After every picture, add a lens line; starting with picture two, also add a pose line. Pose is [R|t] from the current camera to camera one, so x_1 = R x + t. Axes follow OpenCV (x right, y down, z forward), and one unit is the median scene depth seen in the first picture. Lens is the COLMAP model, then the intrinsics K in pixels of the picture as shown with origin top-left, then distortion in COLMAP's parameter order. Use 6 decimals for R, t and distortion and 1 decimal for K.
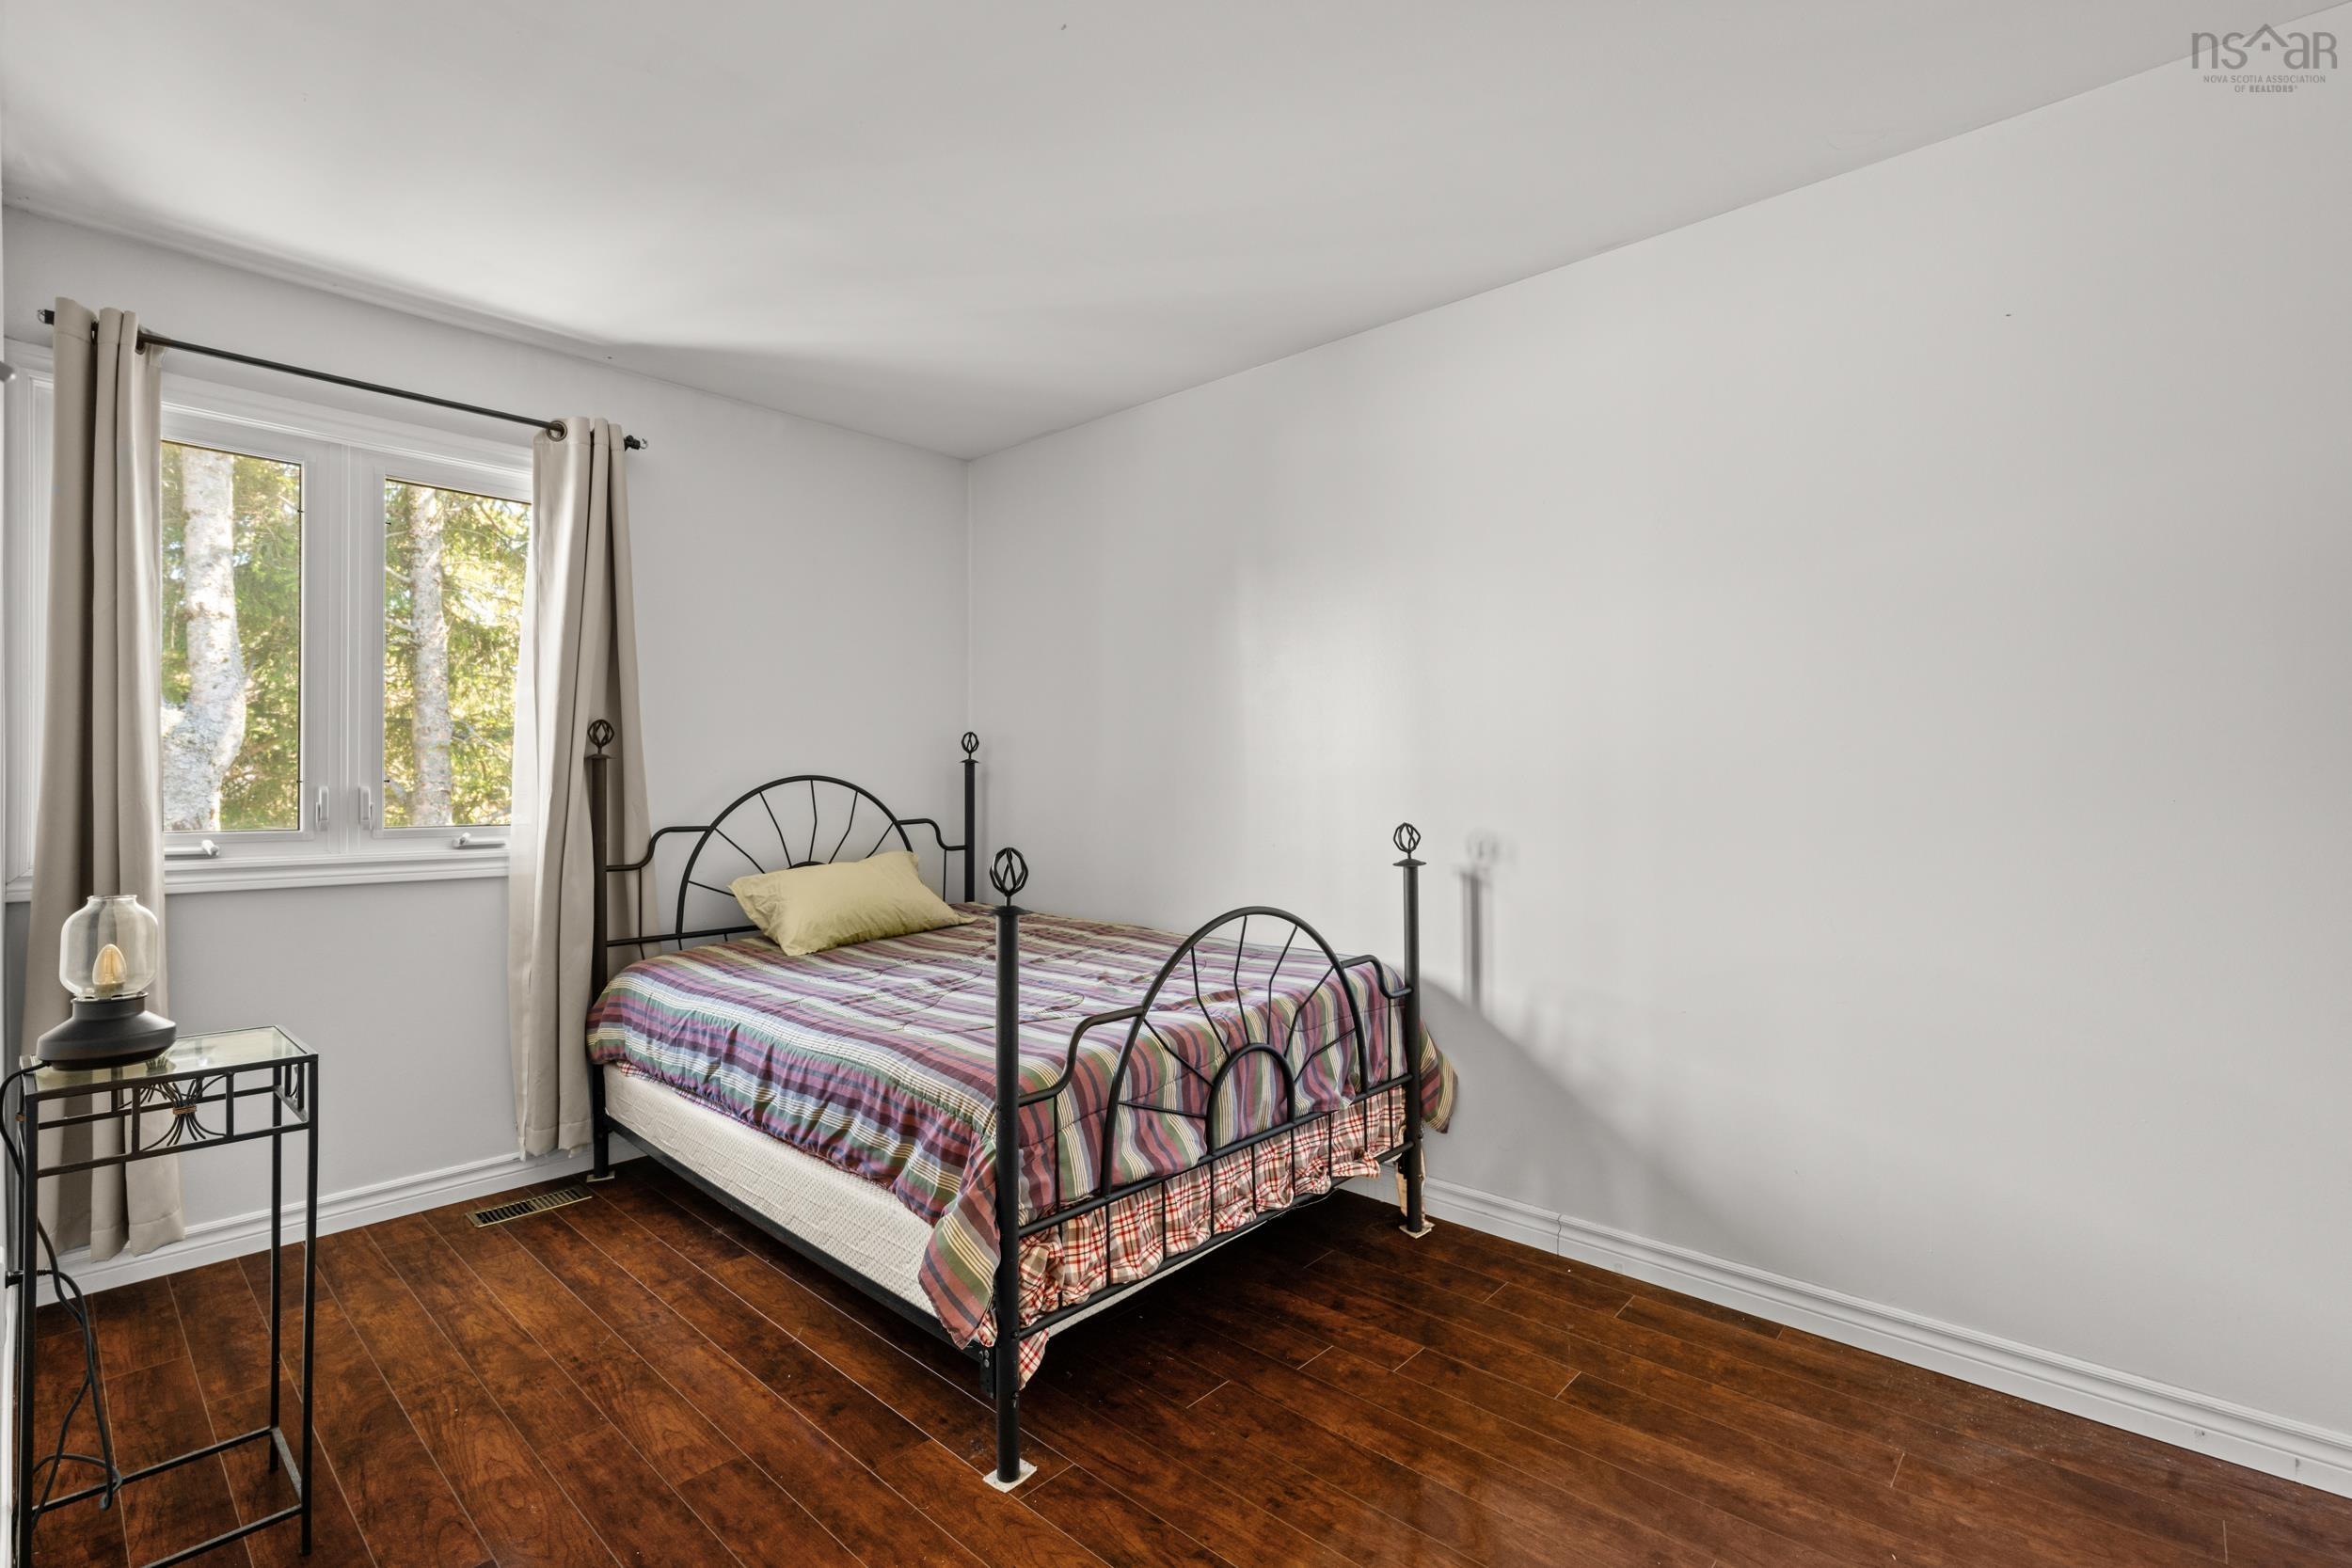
lens RADIAL K [[1060.2, 0, 1177.0], [0, 1060.2, 788.1], [0, 0, 1]] dist [0.002587, -0.000478]
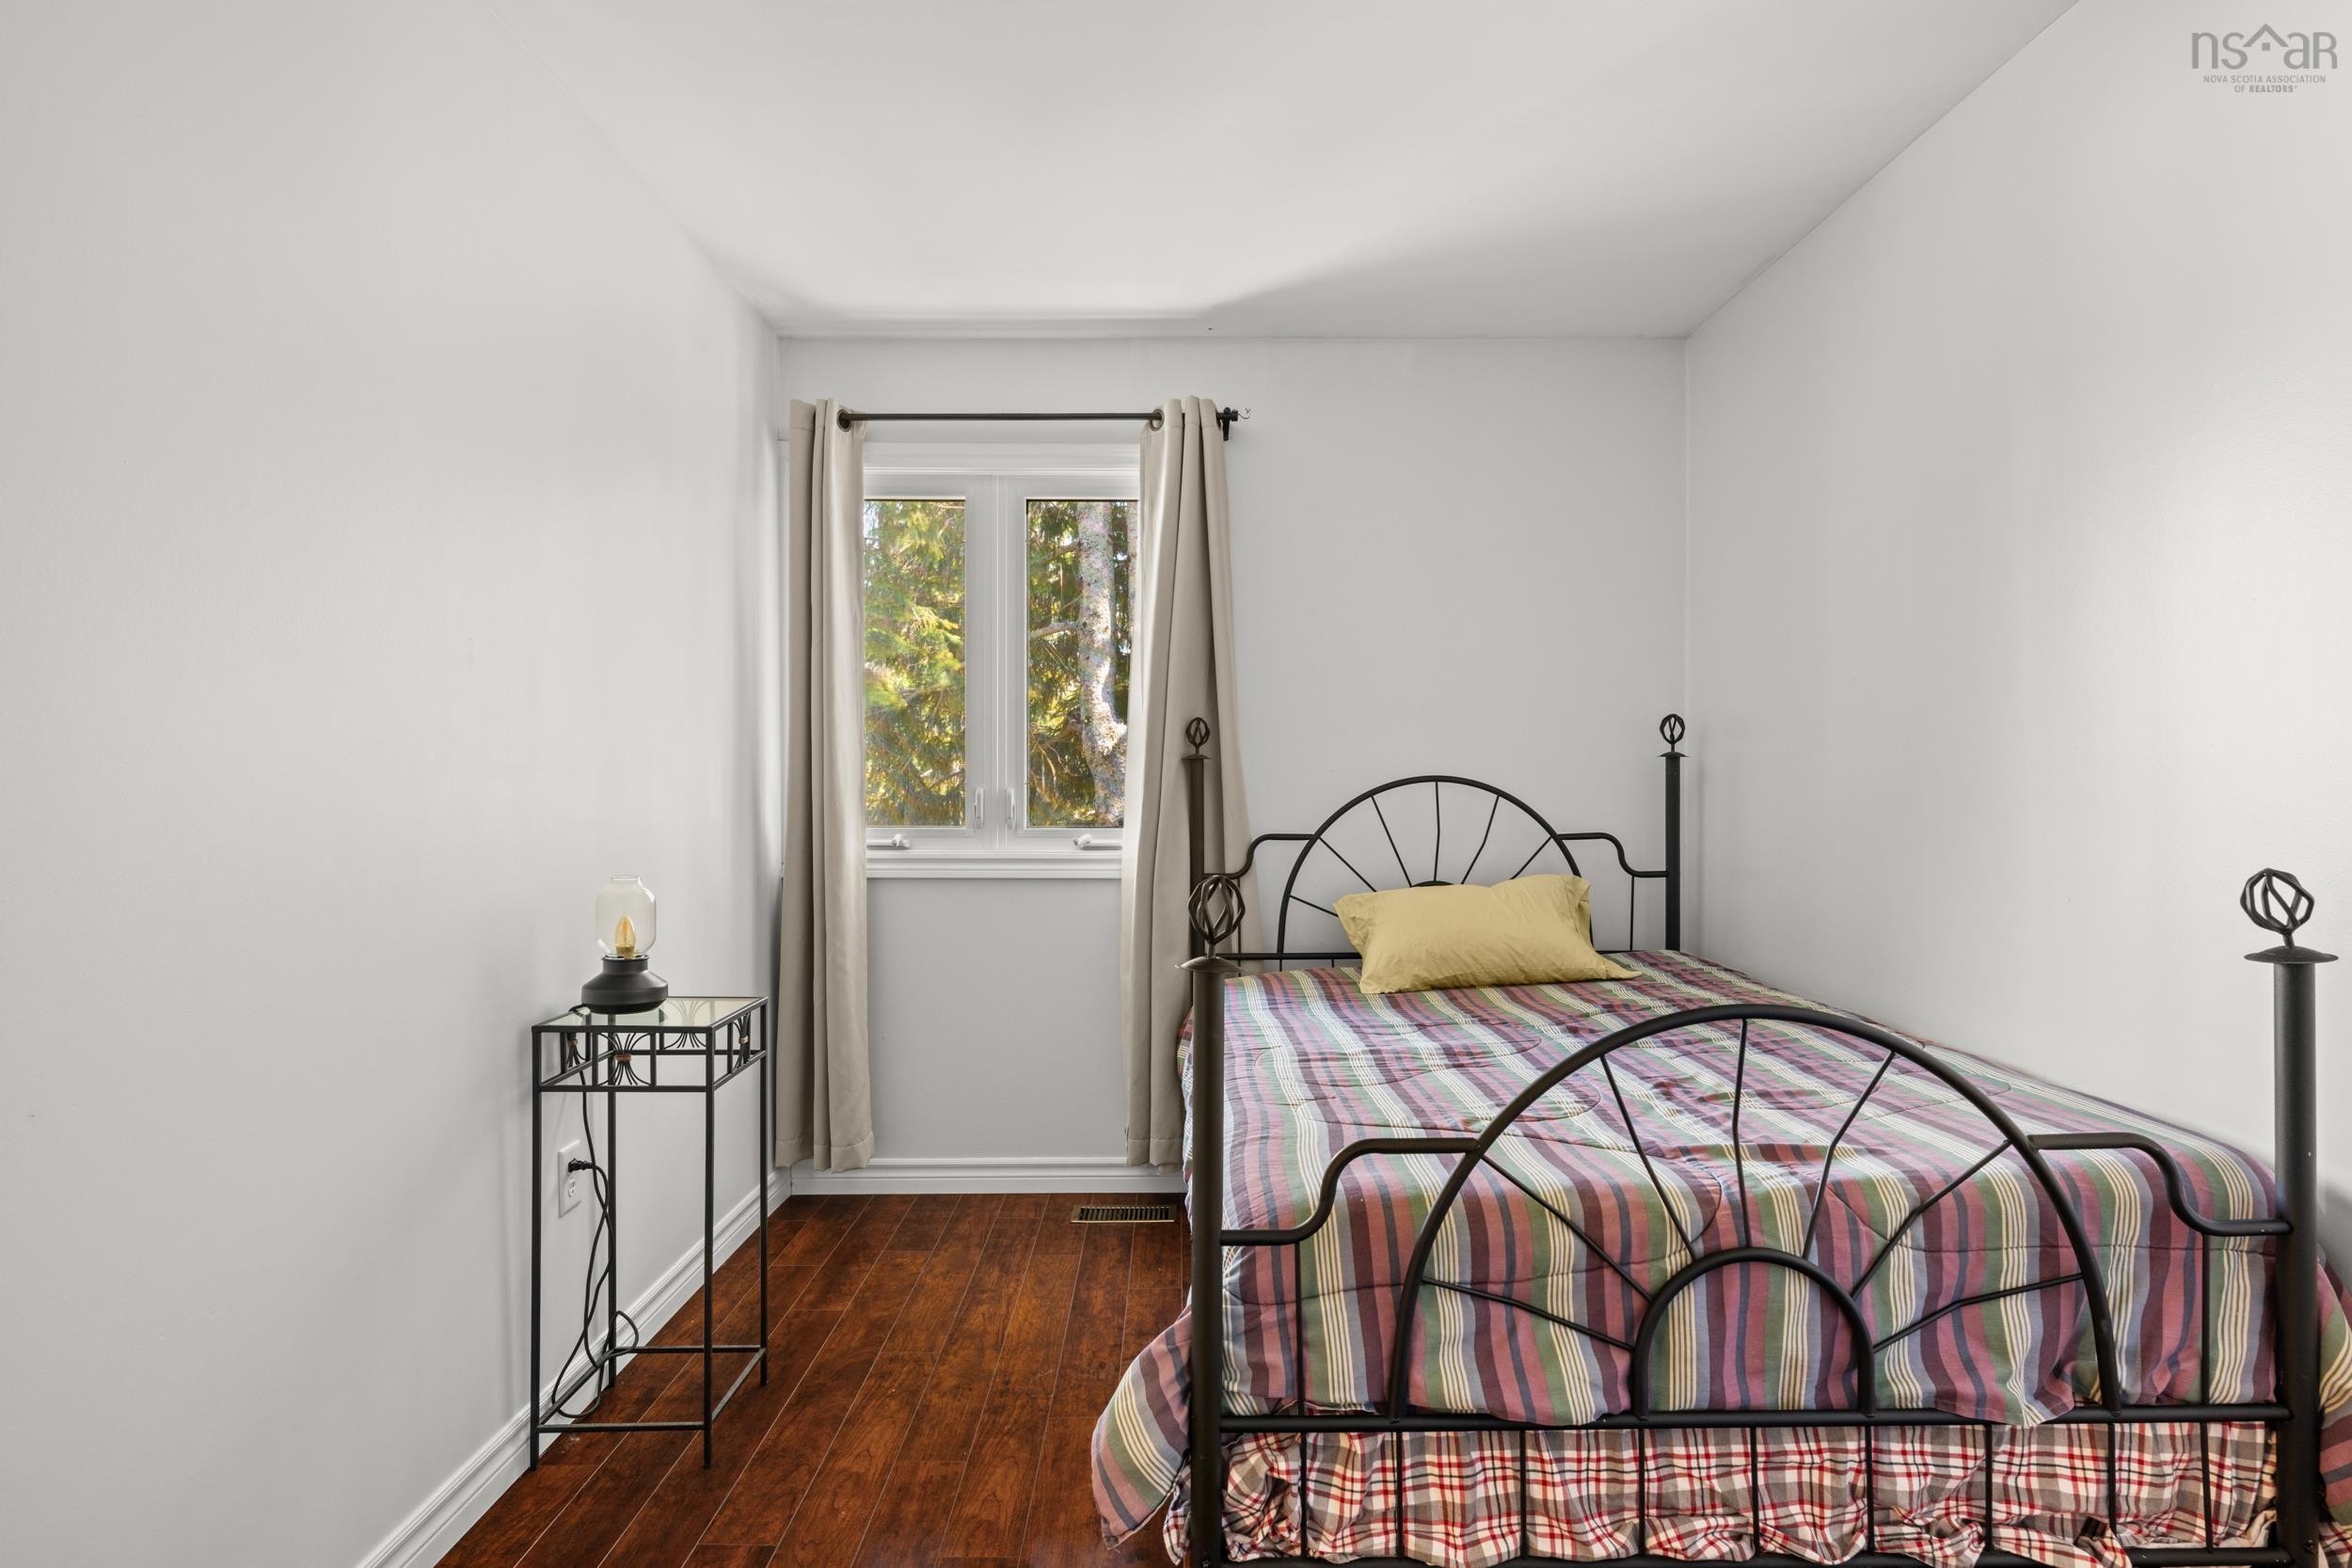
lens RADIAL K [[1232.6, 0, 1183.4], [0, 1232.6, 801.1], [0, 0, 1]] dist [-0.000882, -0.000694]
pose [[0.687971, 0.008678, -0.725686, 0.307871], [-0.003235, 0.999955, 0.008891, -0.000359], [0.725731, -0.003769, 0.687968, 0.305849]]
